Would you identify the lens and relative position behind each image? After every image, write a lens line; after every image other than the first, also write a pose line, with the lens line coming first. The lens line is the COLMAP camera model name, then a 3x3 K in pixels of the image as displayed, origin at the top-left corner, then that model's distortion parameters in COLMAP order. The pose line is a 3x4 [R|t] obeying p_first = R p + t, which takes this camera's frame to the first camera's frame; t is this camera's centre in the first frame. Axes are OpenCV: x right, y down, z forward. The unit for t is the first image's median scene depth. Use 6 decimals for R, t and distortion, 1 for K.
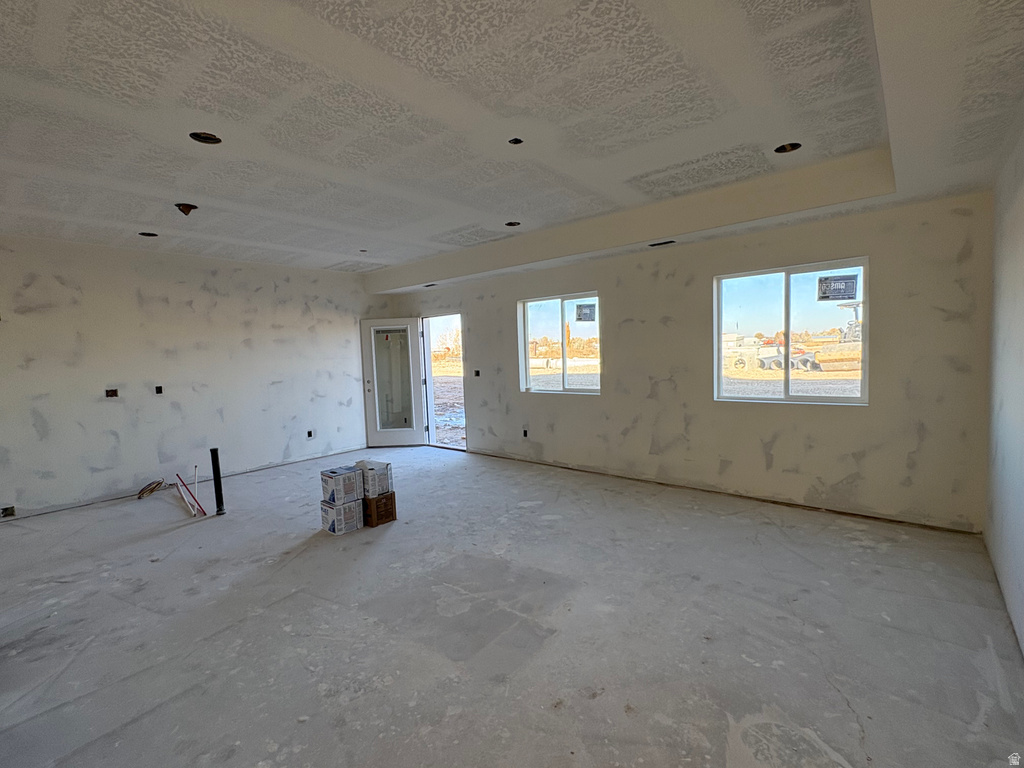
lens RADIAL K [[469.0, 0, 510.4], [0, 469.0, 382.1], [0, 0, 1]] dist [-0.001464, 0.000243]
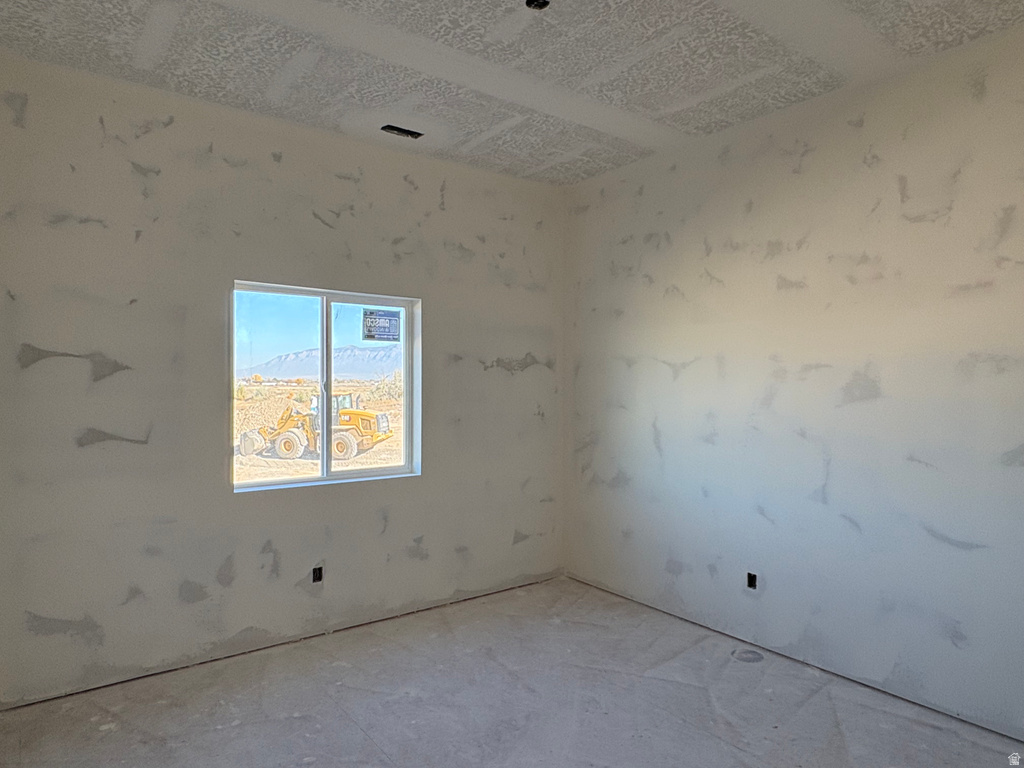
lens RADIAL K [[714.6, 0, 511.6], [0, 714.6, 381.8], [0, 0, 1]] dist [-0.001818, -0.000090]
pose [[0.564645, -0.002697, 0.825329, -0.462949], [0.103362, 0.992353, -0.067472, -0.013281], [-0.818836, 0.123405, 0.560606, 0.452902]]
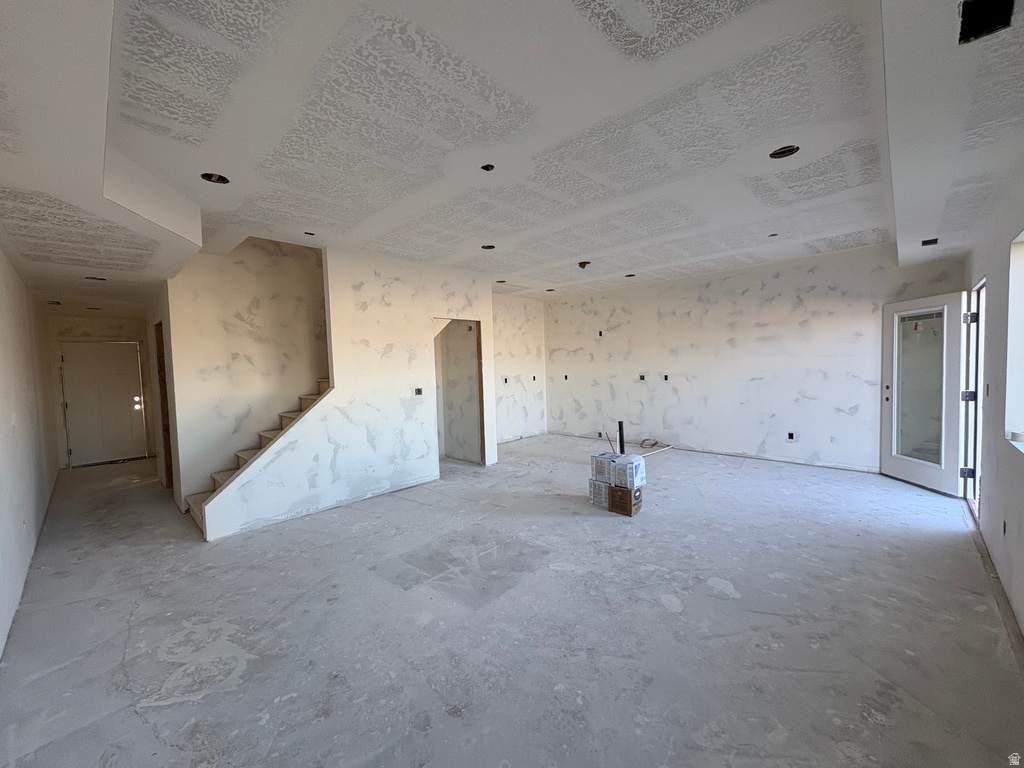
lens RADIAL K [[408.2, 0, 511.4], [0, 408.2, 382.5], [0, 0, 1]] dist [-0.000820, 0.000298]
pose [[-0.054380, 0.085366, -0.994865, 0.528171], [-0.033518, 0.995621, 0.087263, -0.063388], [0.997958, 0.038091, -0.051280, 0.614412]]
